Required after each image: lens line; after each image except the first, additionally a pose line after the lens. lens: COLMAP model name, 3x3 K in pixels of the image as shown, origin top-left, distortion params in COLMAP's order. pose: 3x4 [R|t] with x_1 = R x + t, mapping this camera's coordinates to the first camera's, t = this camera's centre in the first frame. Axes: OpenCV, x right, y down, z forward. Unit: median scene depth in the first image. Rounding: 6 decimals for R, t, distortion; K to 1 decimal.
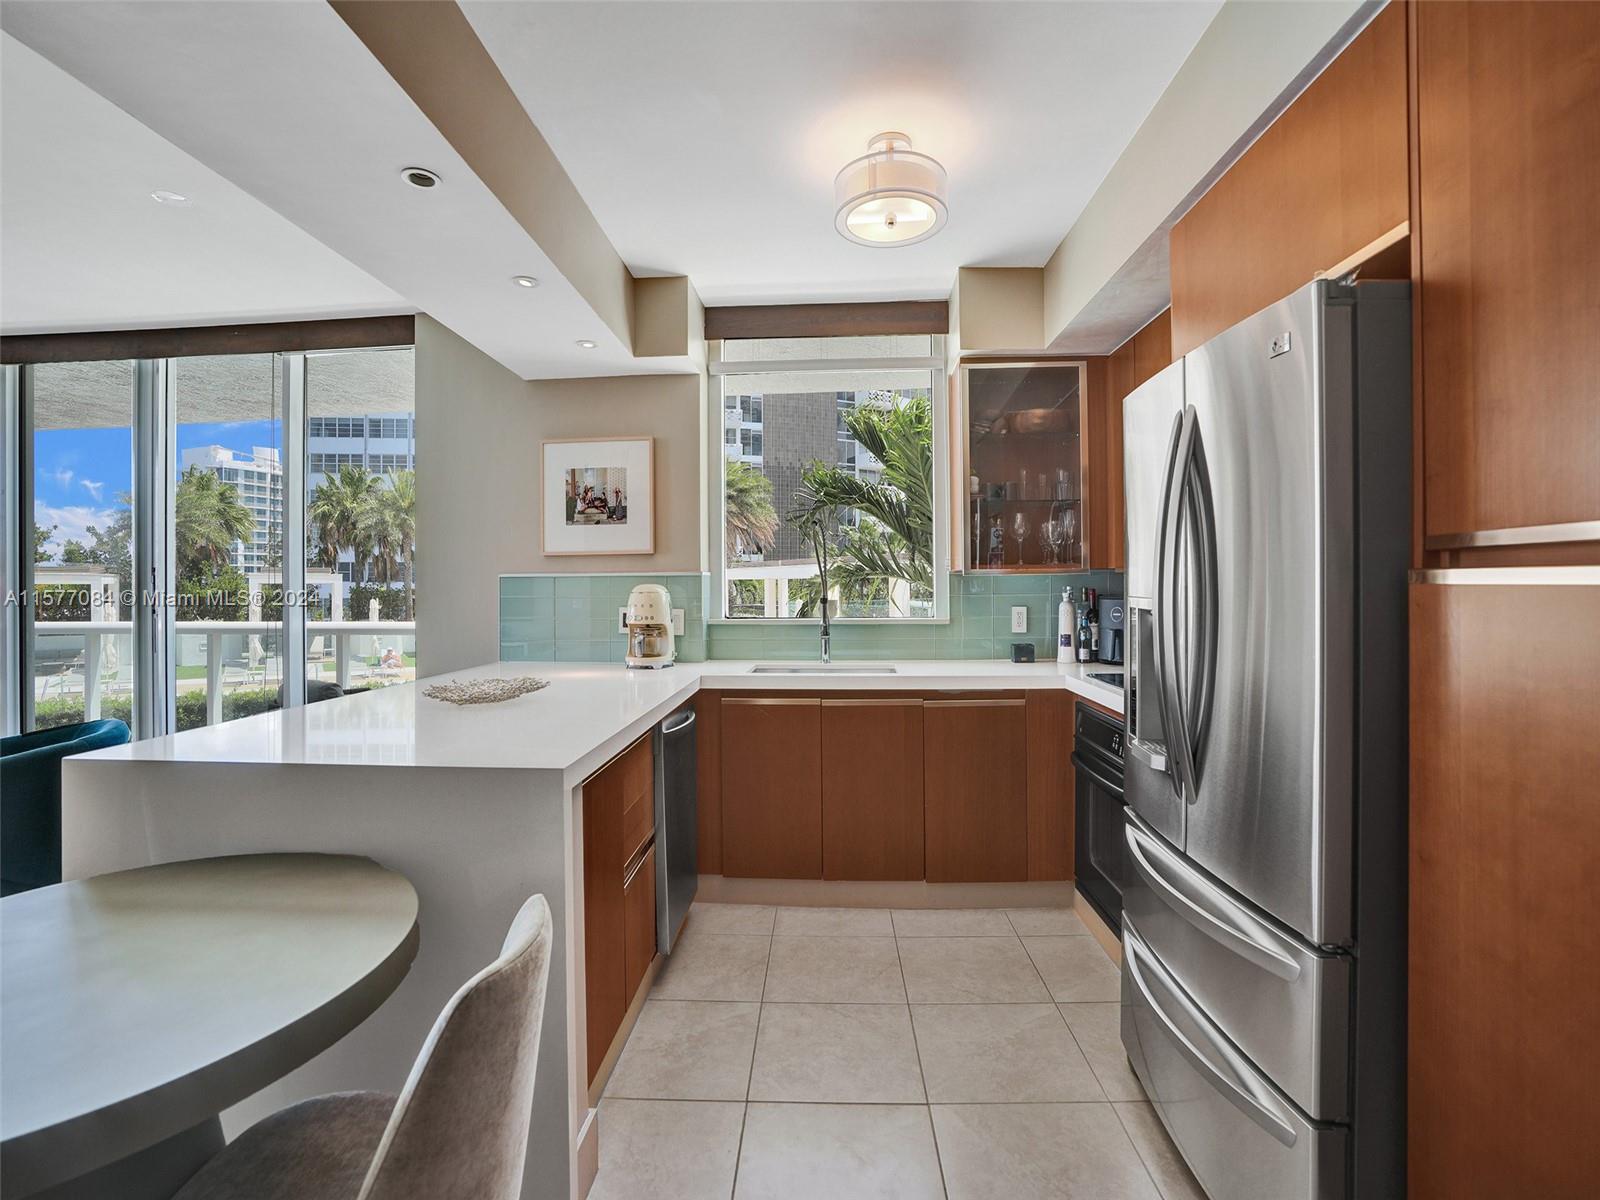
lens RADIAL K [[747.5, 0, 799.2], [0, 747.5, 581.7], [0, 0, 1]] dist [-0.058519, 0.018997]
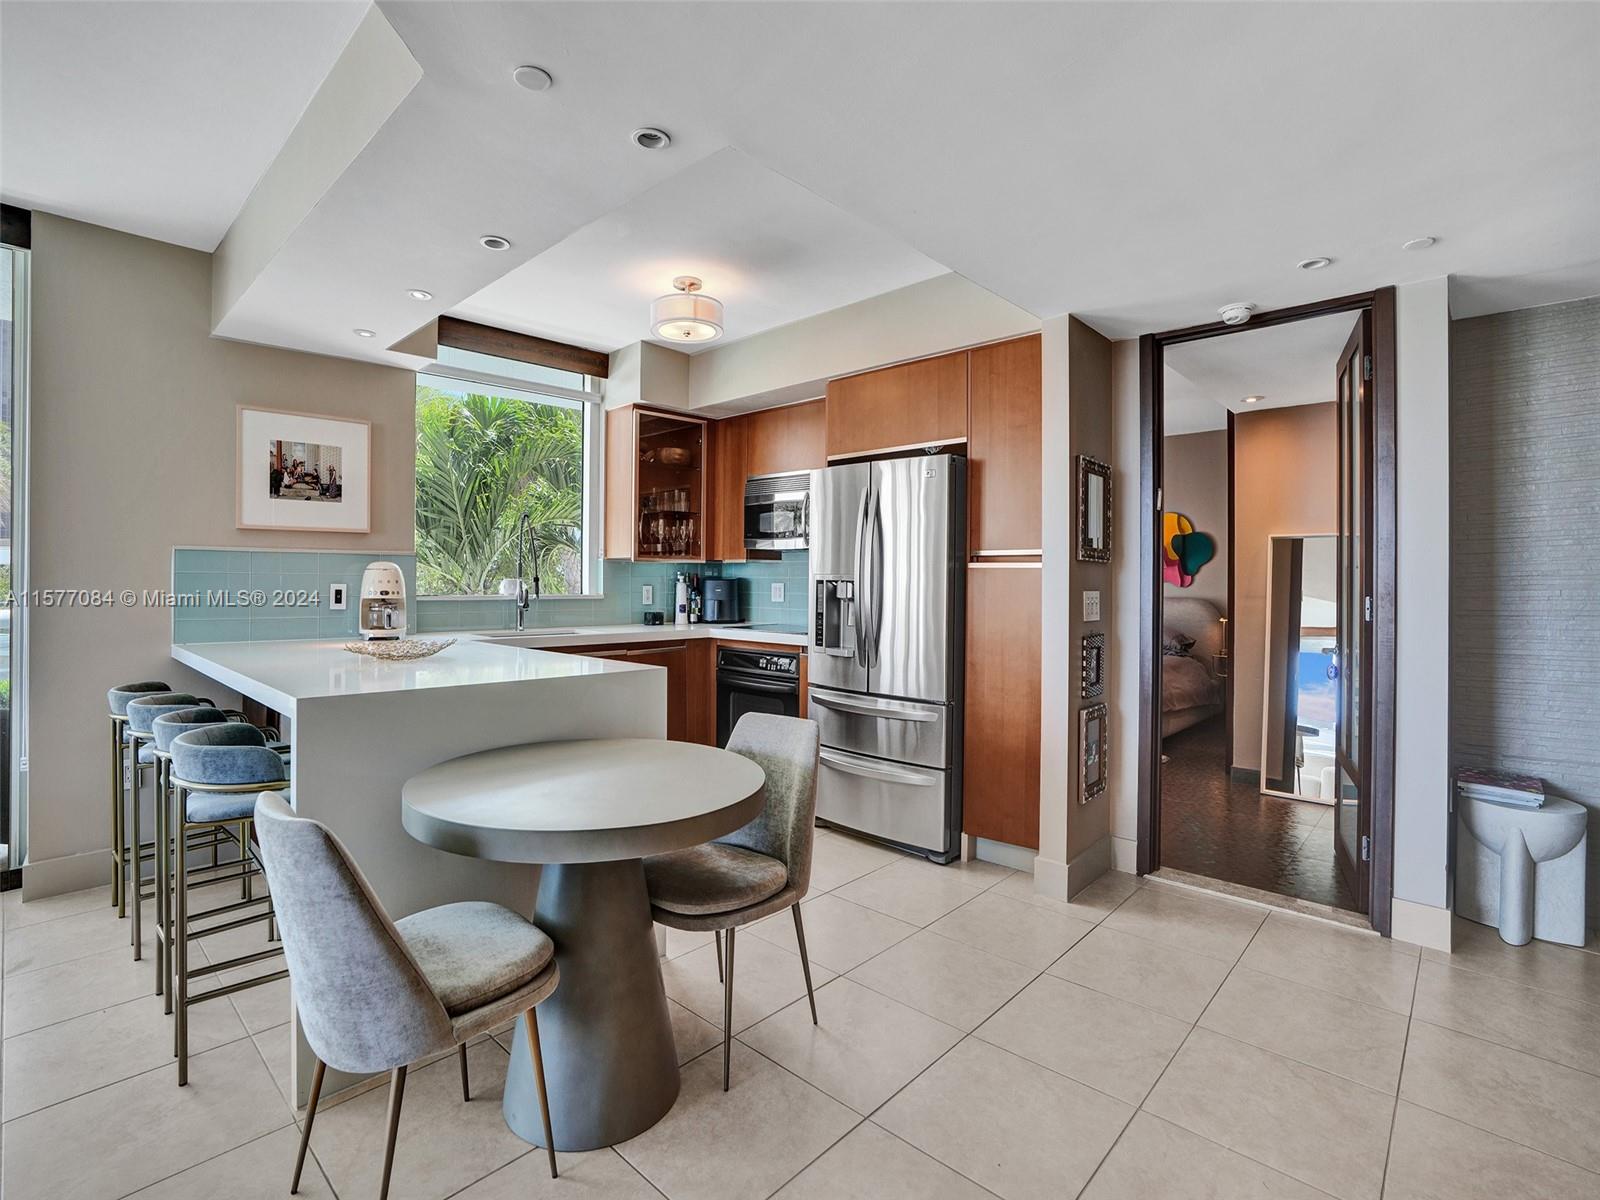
lens RADIAL K [[747.5, 0, 800.4], [0, 747.5, 585.6], [0, 0, 1]] dist [-0.058519, 0.018997]
pose [[0.658381, 0.006004, 0.752661, -0.571997], [-0.015253, 0.999869, 0.005366, 0.021720], [-0.752530, -0.015013, 0.658387, -0.138304]]
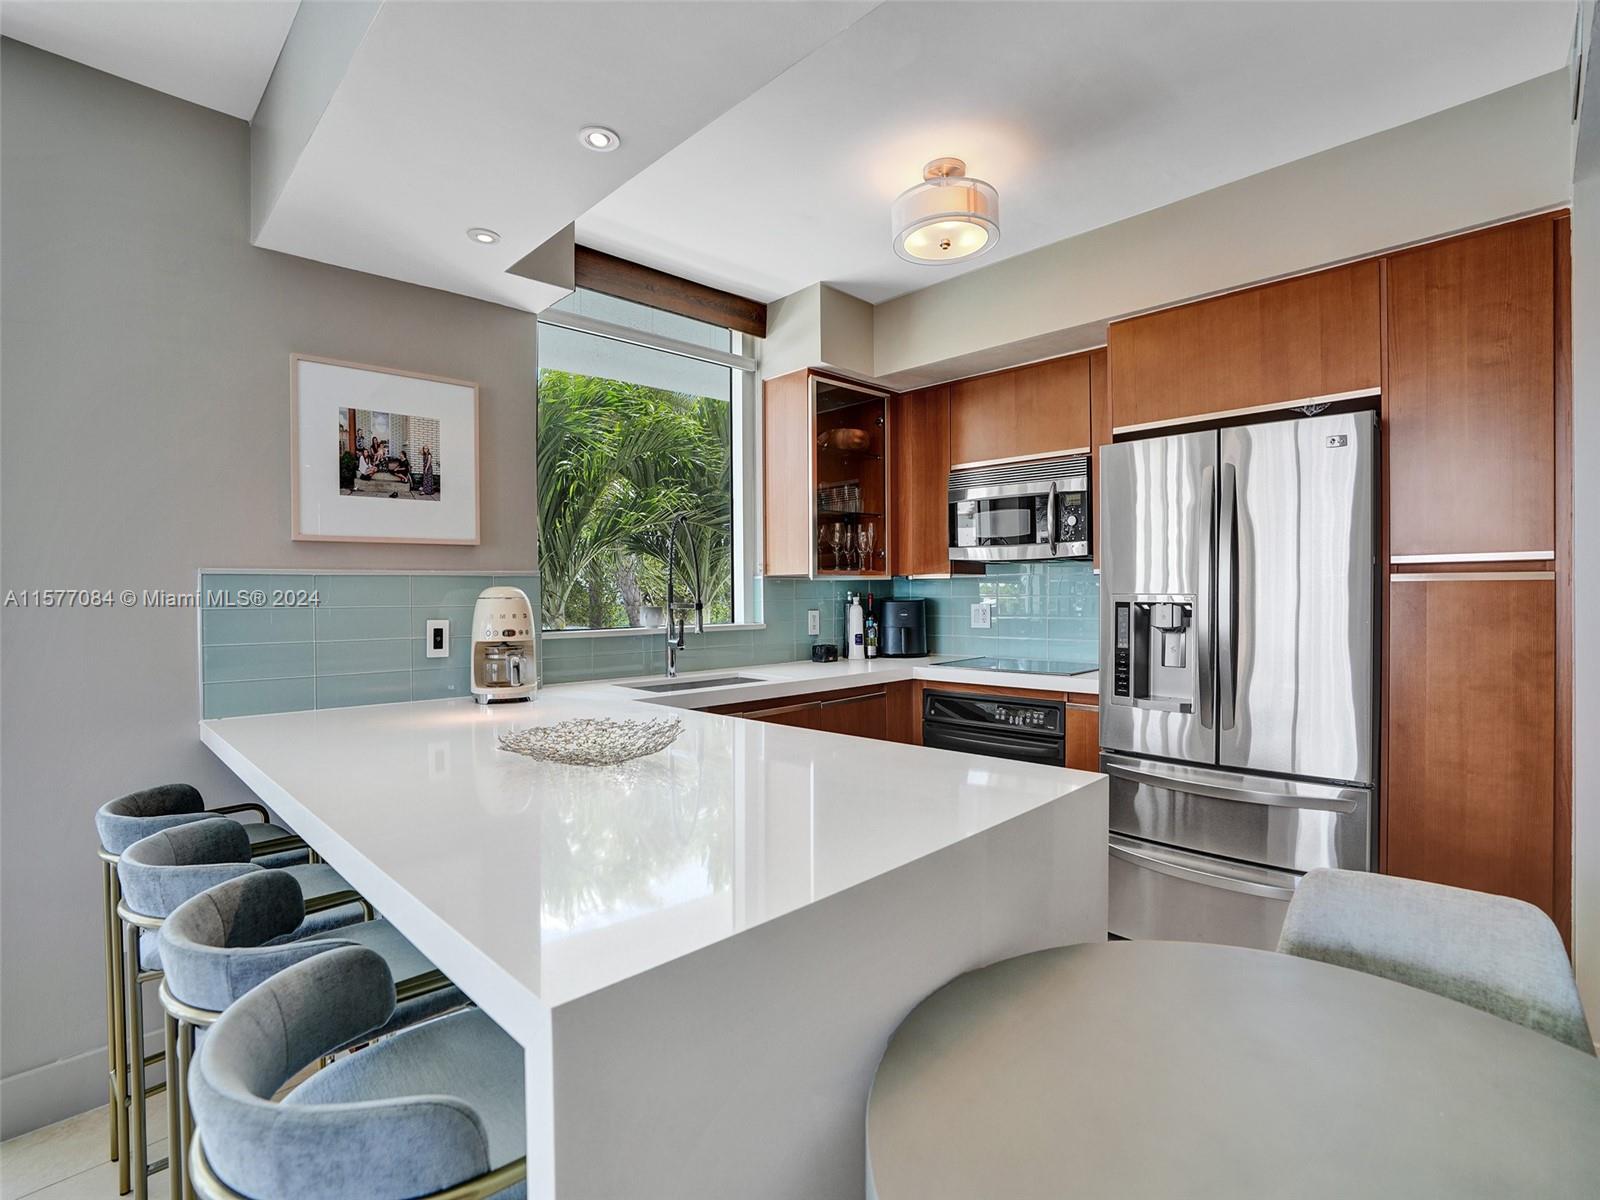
lens RADIAL K [[778.5, 0, 814.3], [0, 778.5, 596.6], [0, 0, 1]] dist [-0.030619, 0.004424]
pose [[0.674027, -0.001599, 0.738705, -0.531310], [0.001584, 0.999998, 0.000719, 0.012685], [-0.738705, 0.000686, 0.674028, 0.248196]]
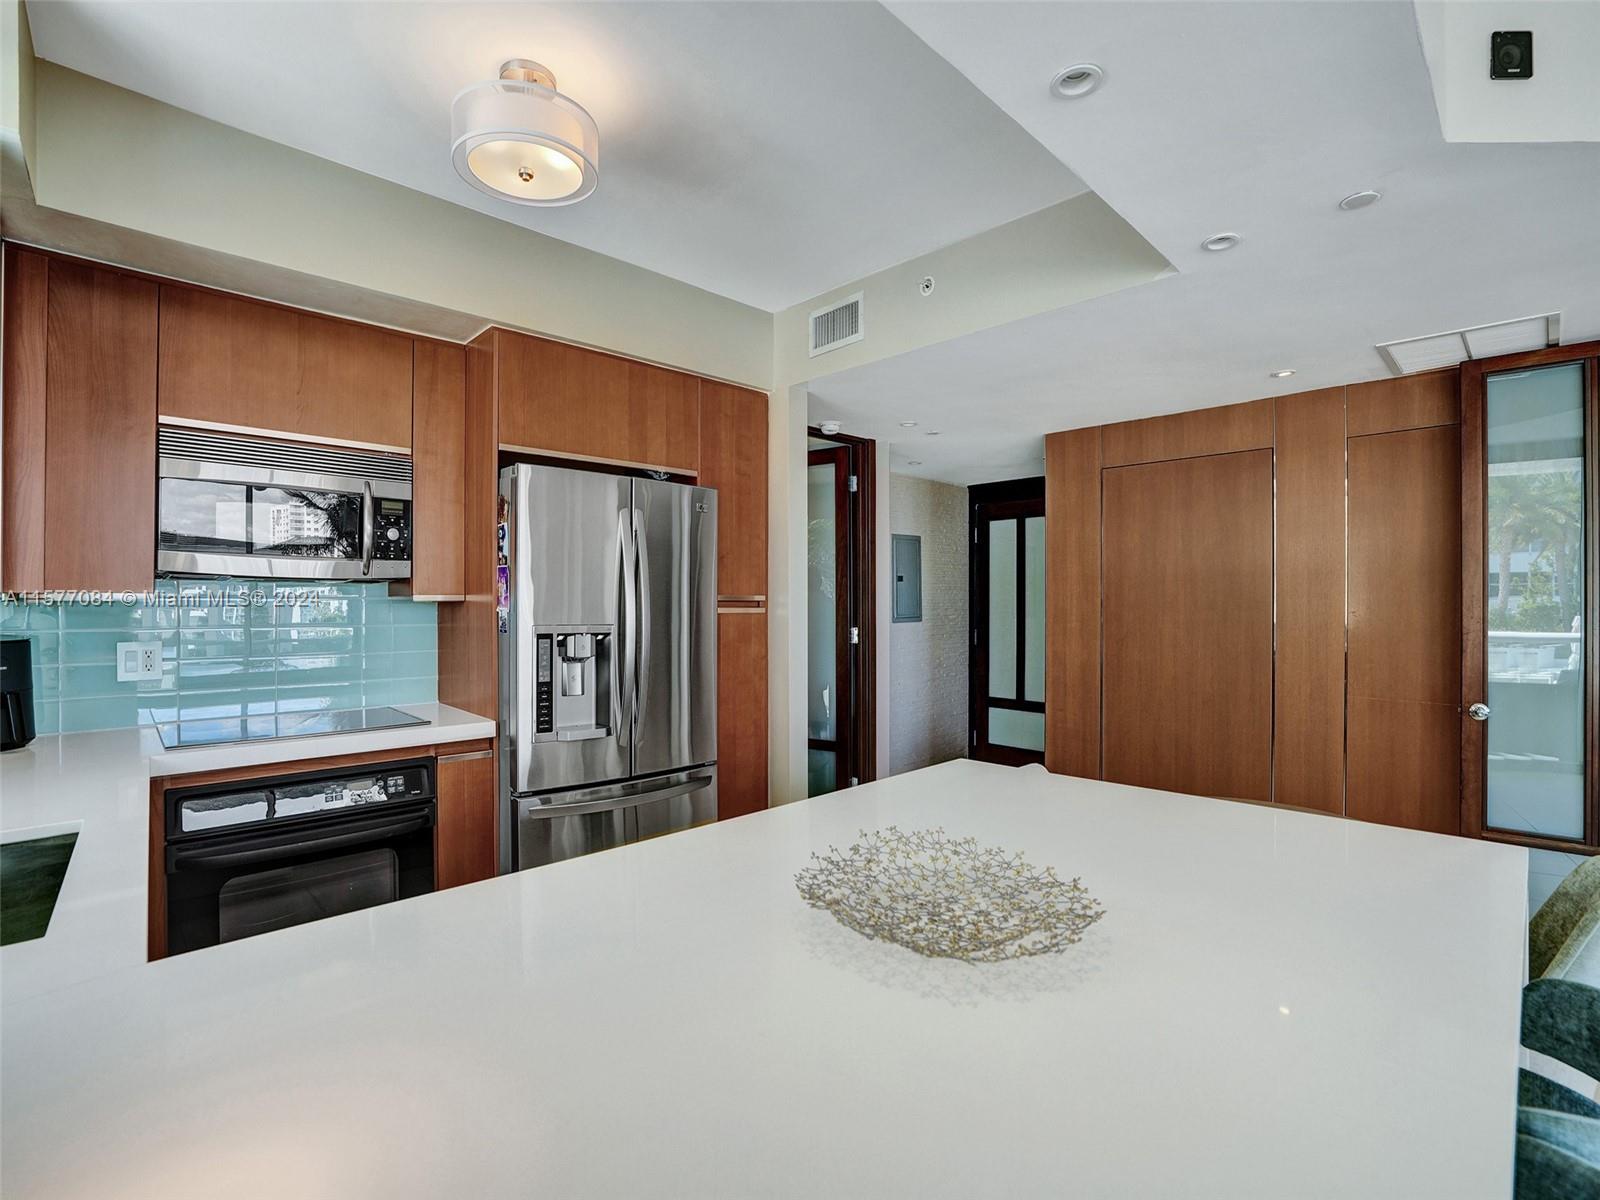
lens RADIAL K [[747.5, 0, 811.0], [0, 747.5, 603.8], [0, 0, 1]] dist [-0.058519, 0.018997]
pose [[-0.717455, 0.004384, 0.696591, -0.424617], [0.001302, 0.999987, -0.004953, -0.005227], [-0.696603, -0.002647, -0.717451, 0.872663]]
